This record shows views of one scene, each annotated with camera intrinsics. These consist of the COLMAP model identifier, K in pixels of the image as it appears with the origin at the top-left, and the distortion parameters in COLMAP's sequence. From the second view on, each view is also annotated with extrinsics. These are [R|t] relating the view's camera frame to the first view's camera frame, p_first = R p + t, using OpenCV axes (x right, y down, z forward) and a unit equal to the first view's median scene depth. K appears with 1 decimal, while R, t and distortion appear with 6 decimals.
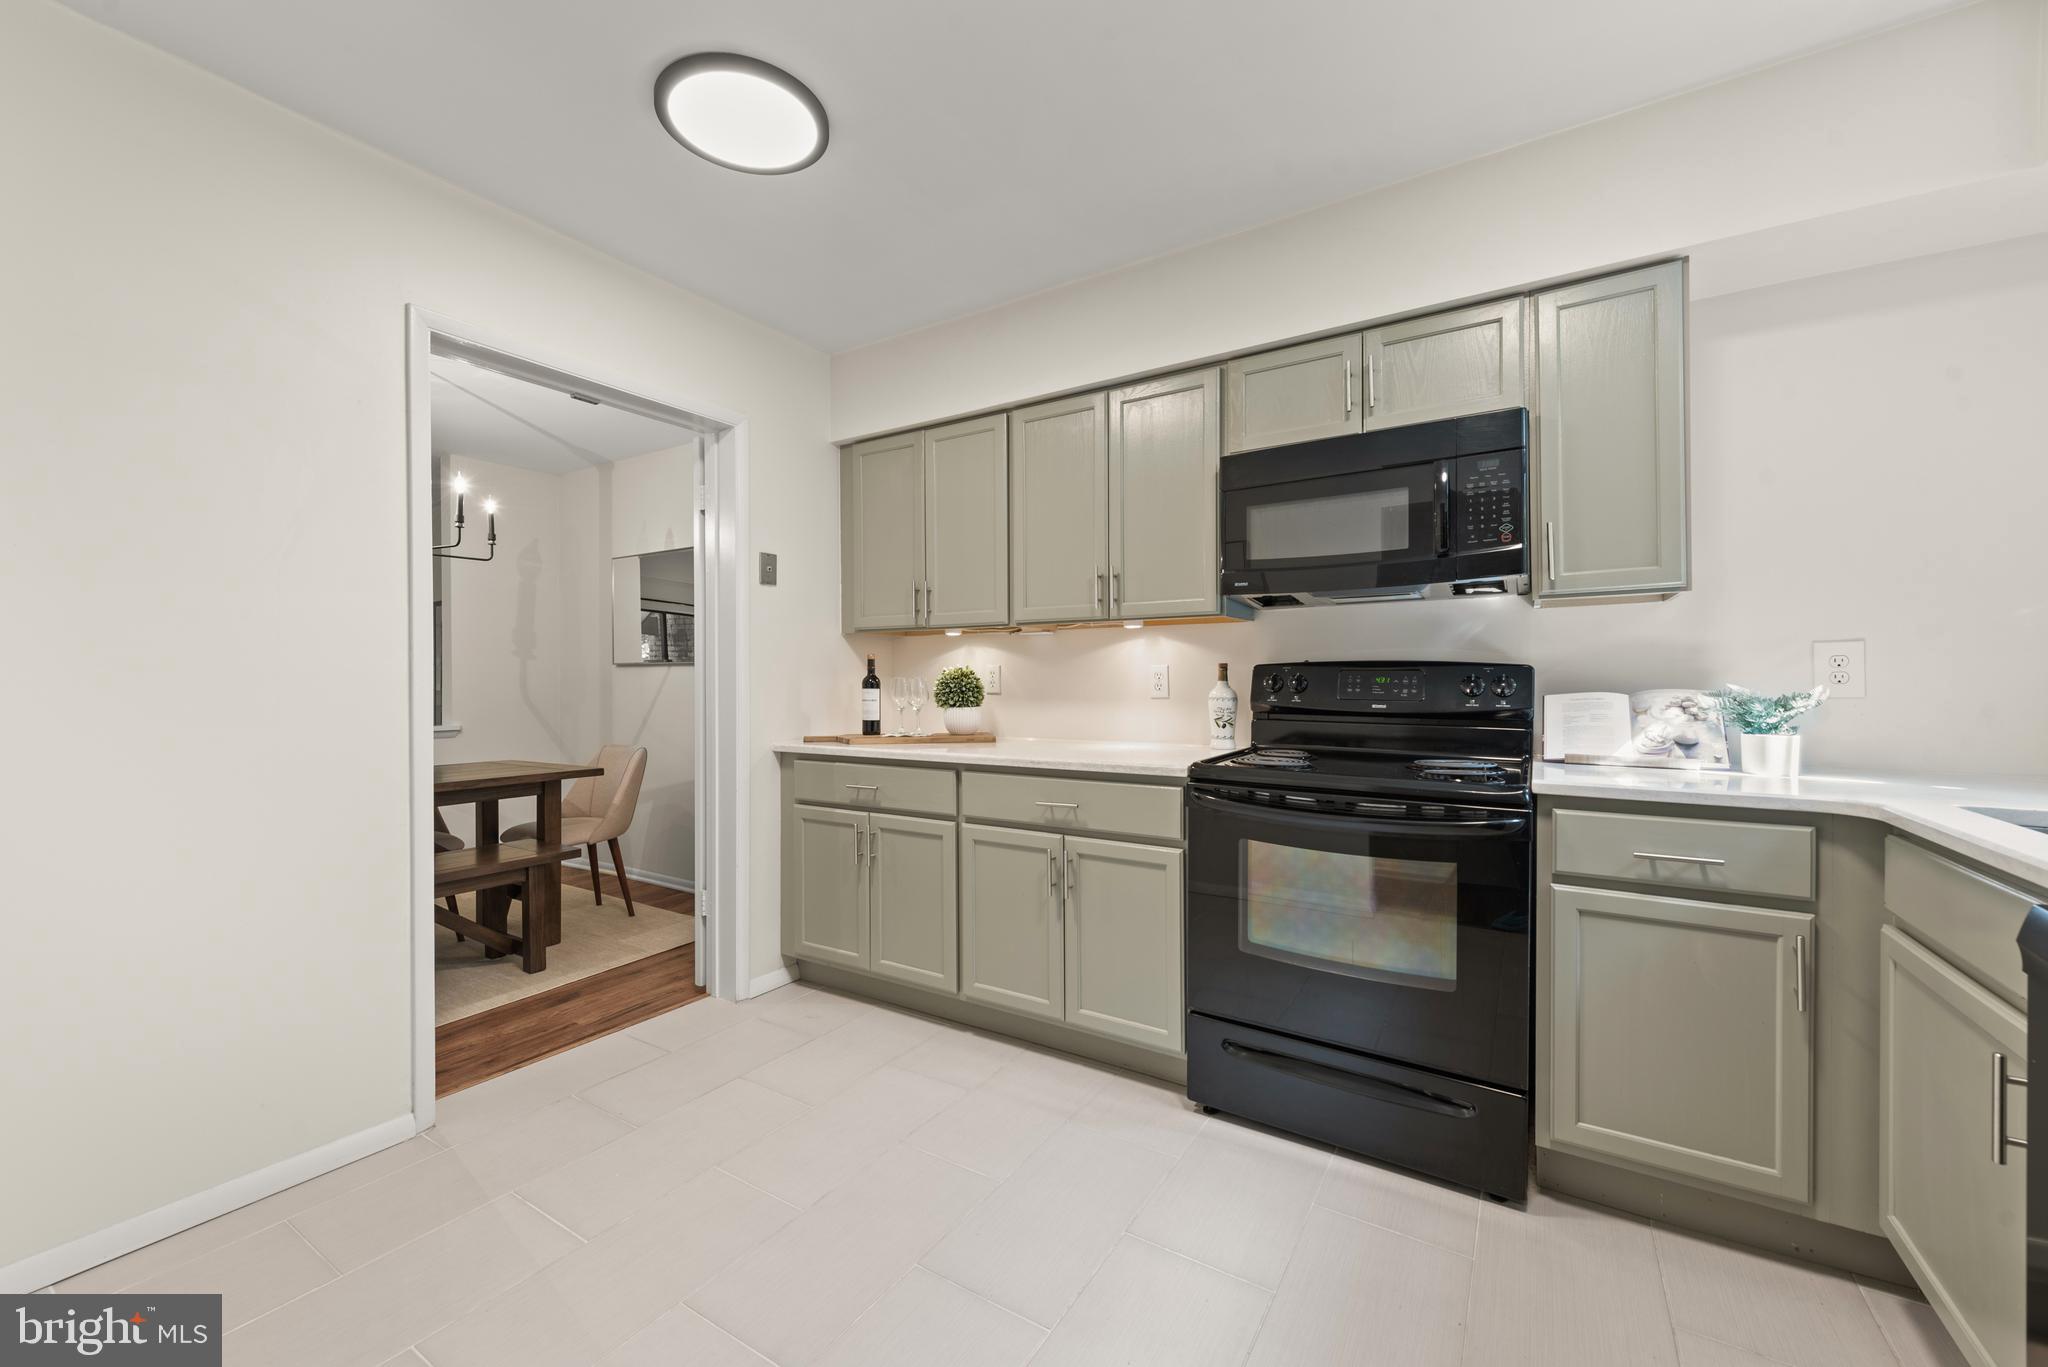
lens RADIAL K [[802.9, 0, 1024.0], [0, 802.9, 683.5], [0, 0, 1]] dist [0.002327, -0.000141]
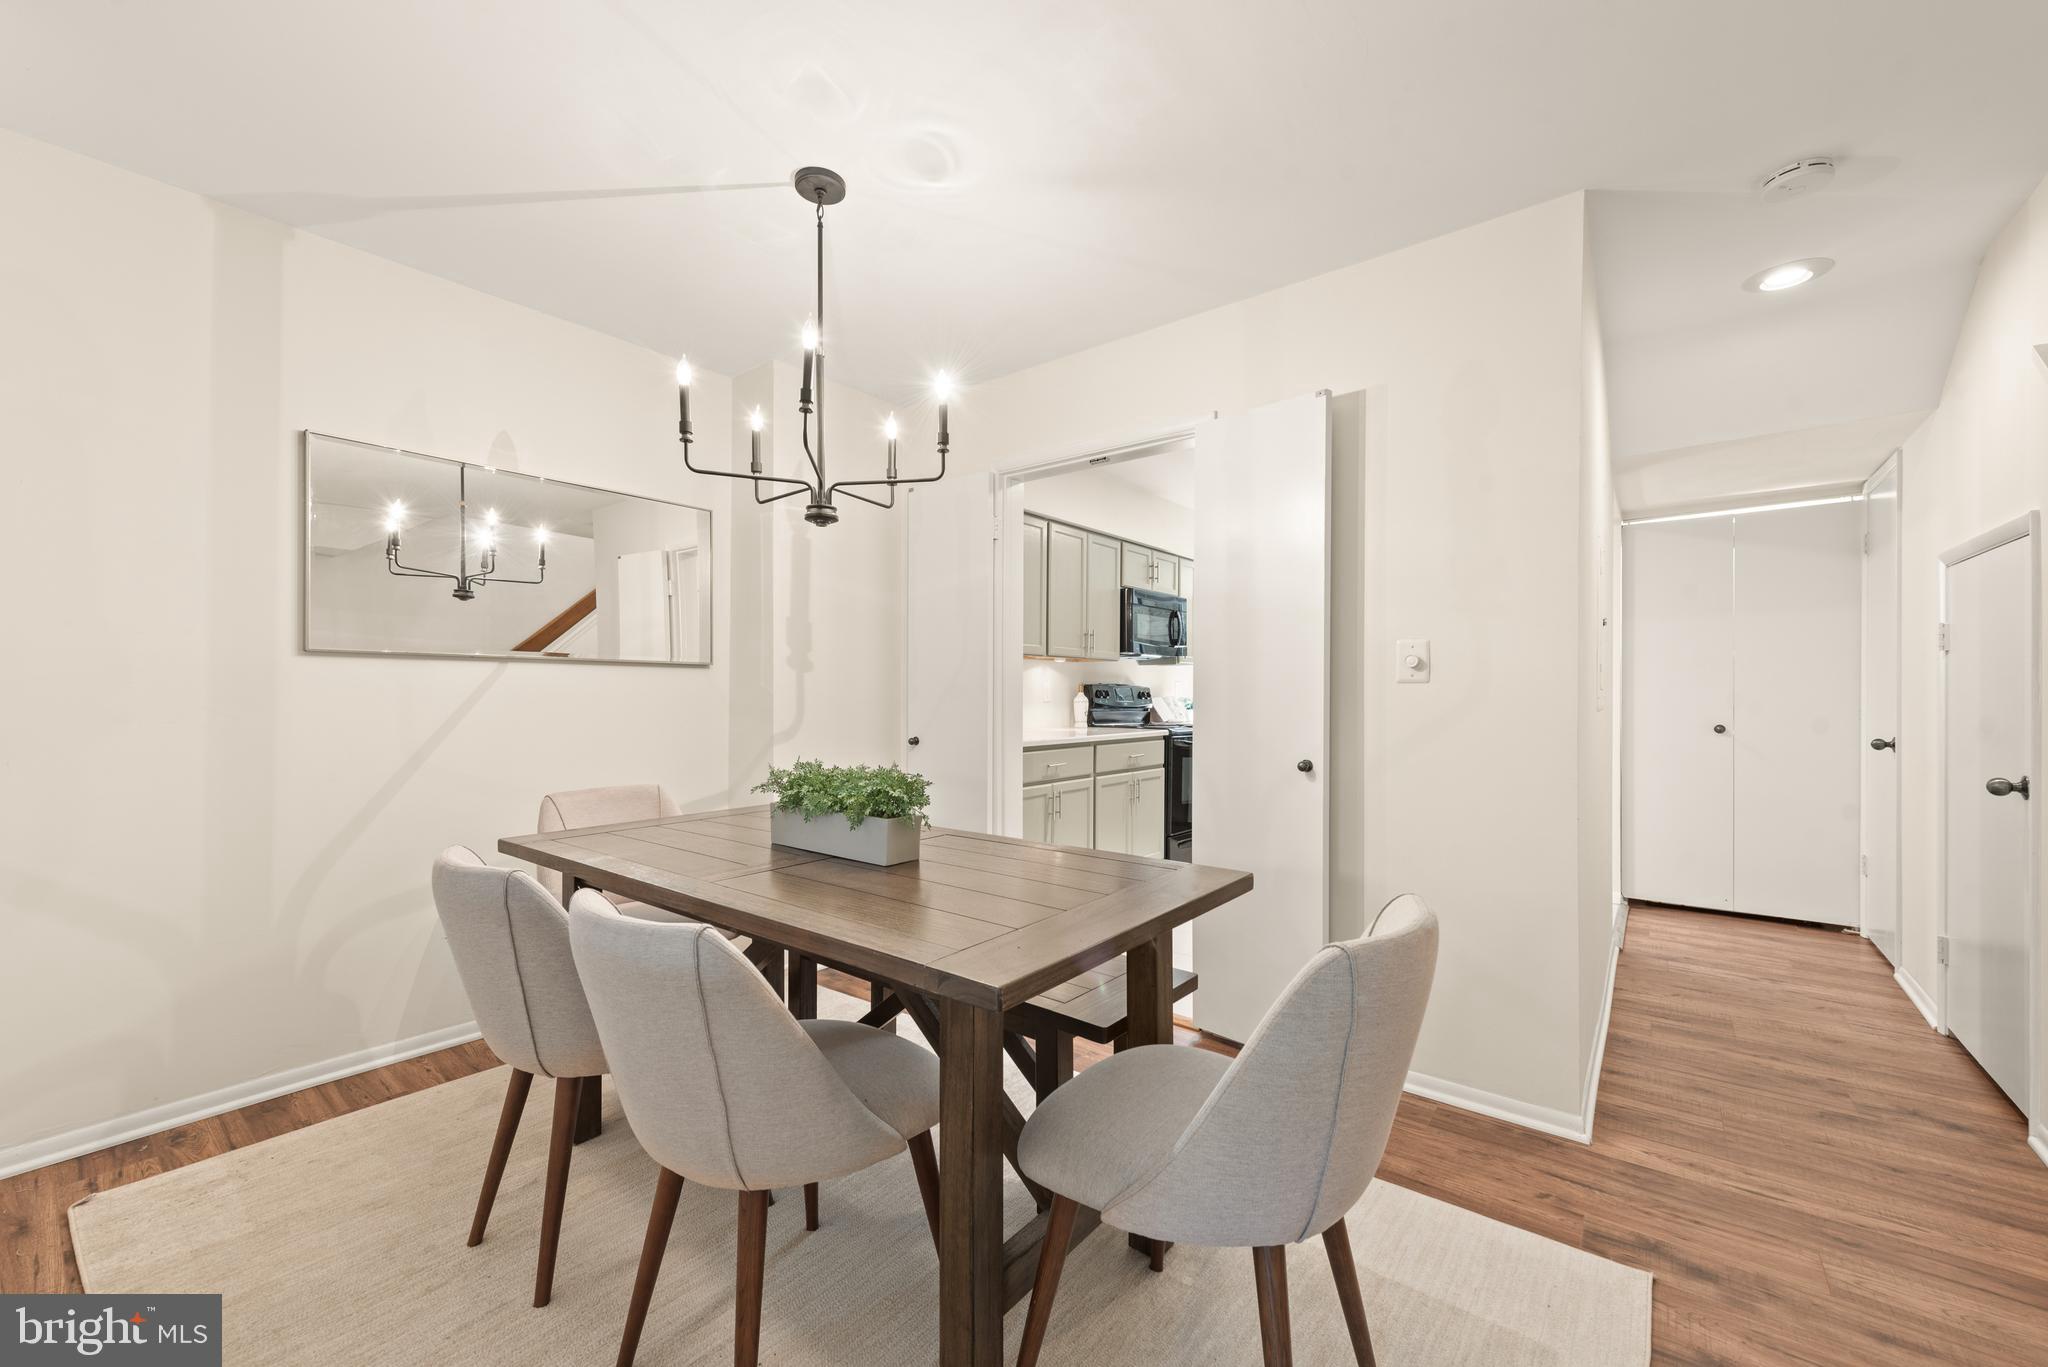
lens RADIAL K [[797.0, 0, 1008.0], [0, 797.0, 695.4], [0, 0, 1]] dist [0.001495, 0.000001]
pose [[0.111020, 0.000554, 0.993818, -1.695529], [-0.005224, 0.999986, 0.000026, 0.005305], [-0.993804, -0.005195, 0.111021, 0.974076]]
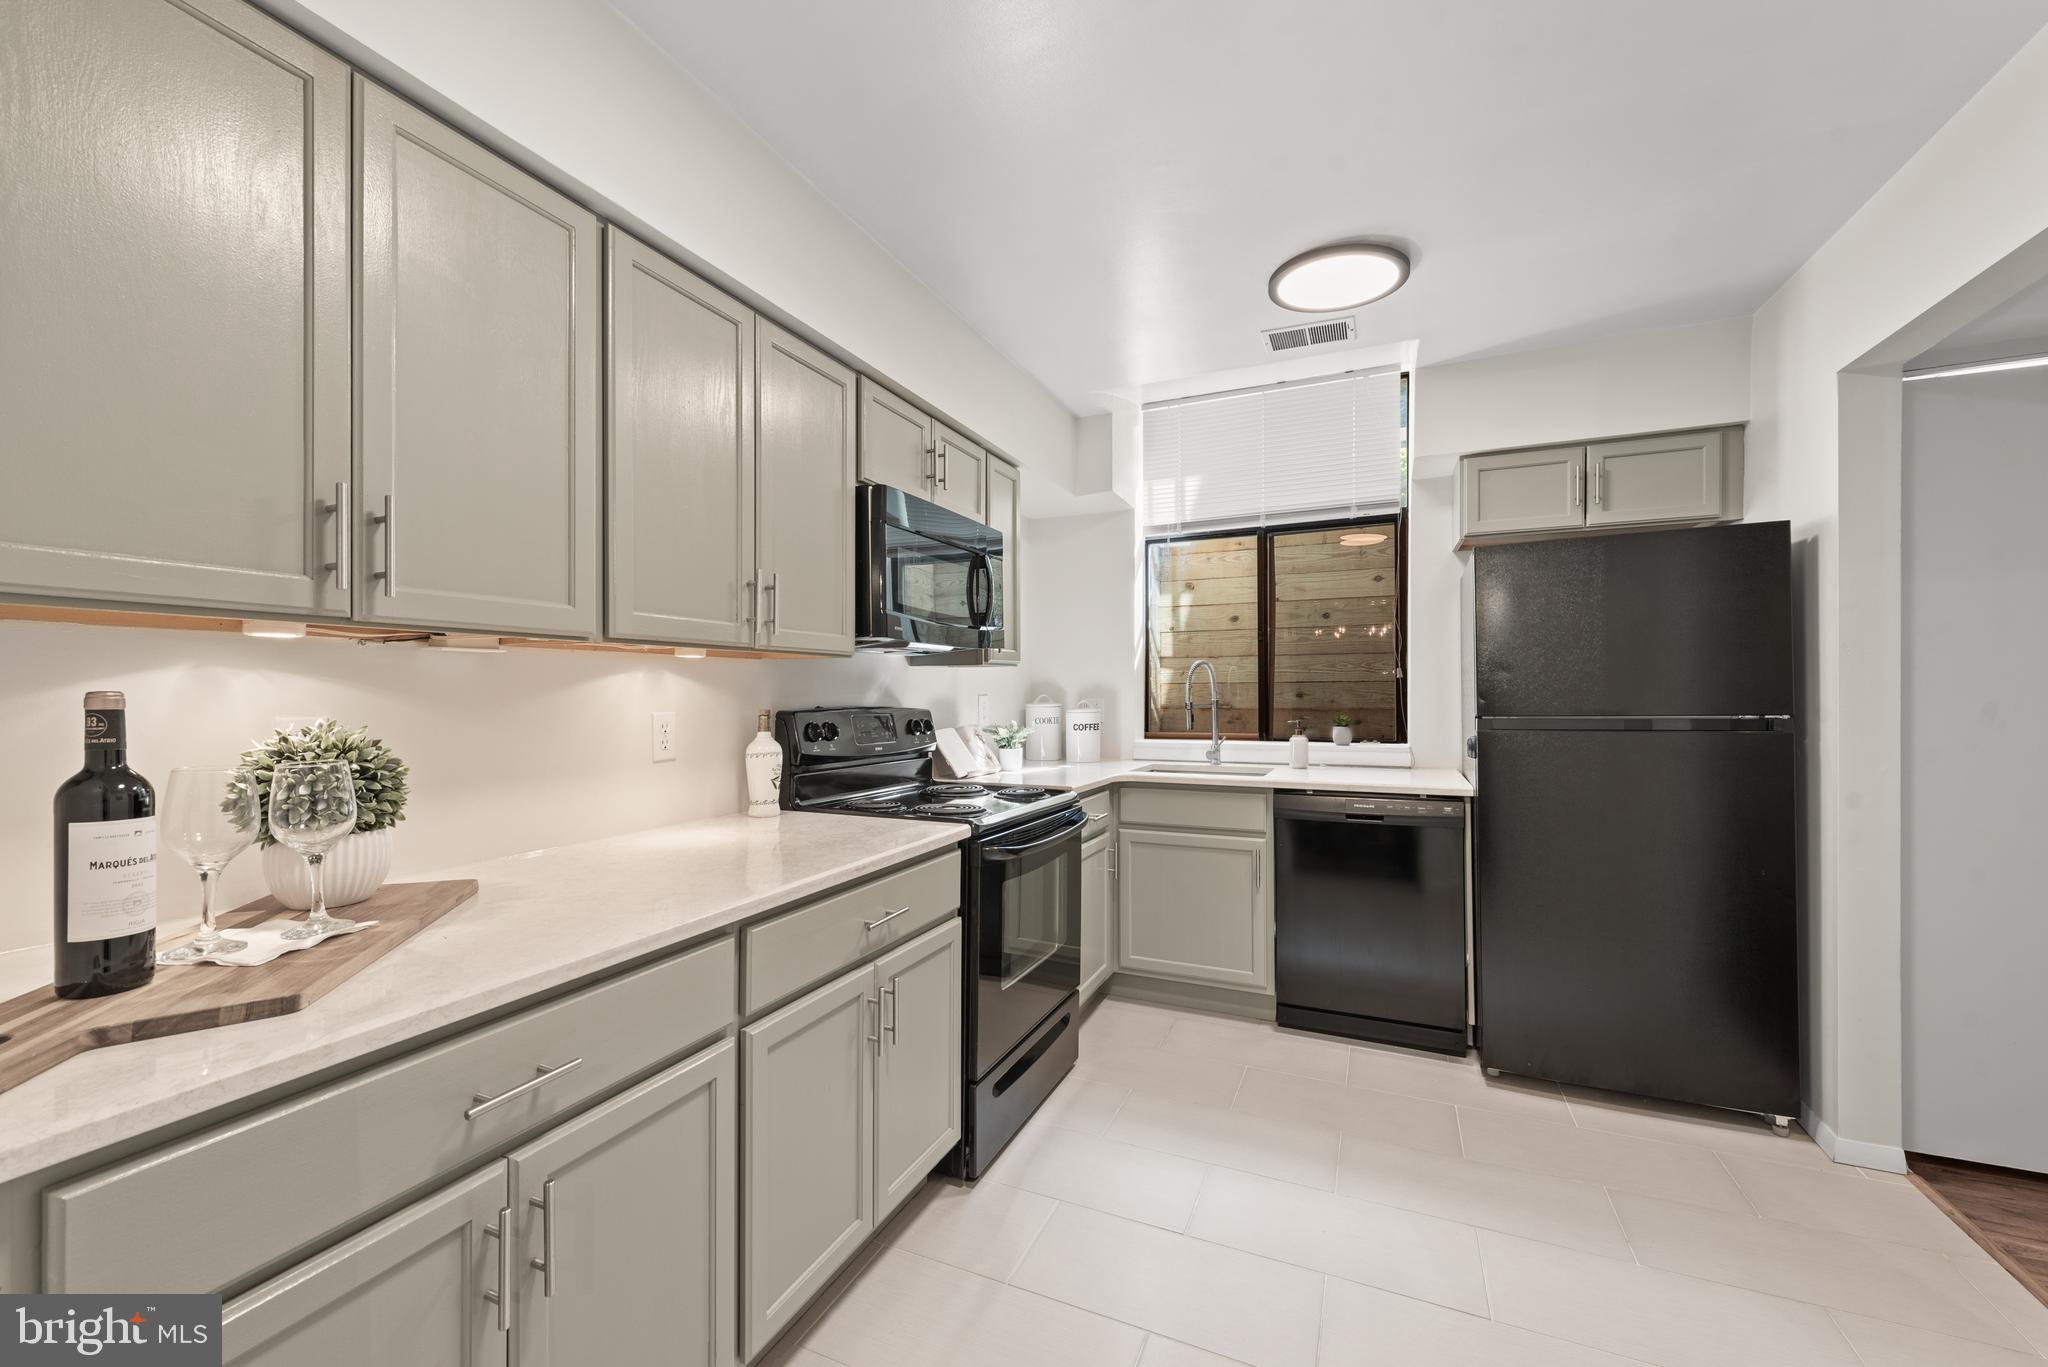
lens RADIAL K [[827.0, 0, 1030.3], [0, 827.0, 680.8], [0, 0, 1]] dist [0.002471, -0.000024]
pose [[-0.168805, 0.014964, 0.985536, -0.622157], [0.001376, 0.999887, -0.014946, -0.041879], [-0.985648, -0.001167, -0.168807, 0.887593]]
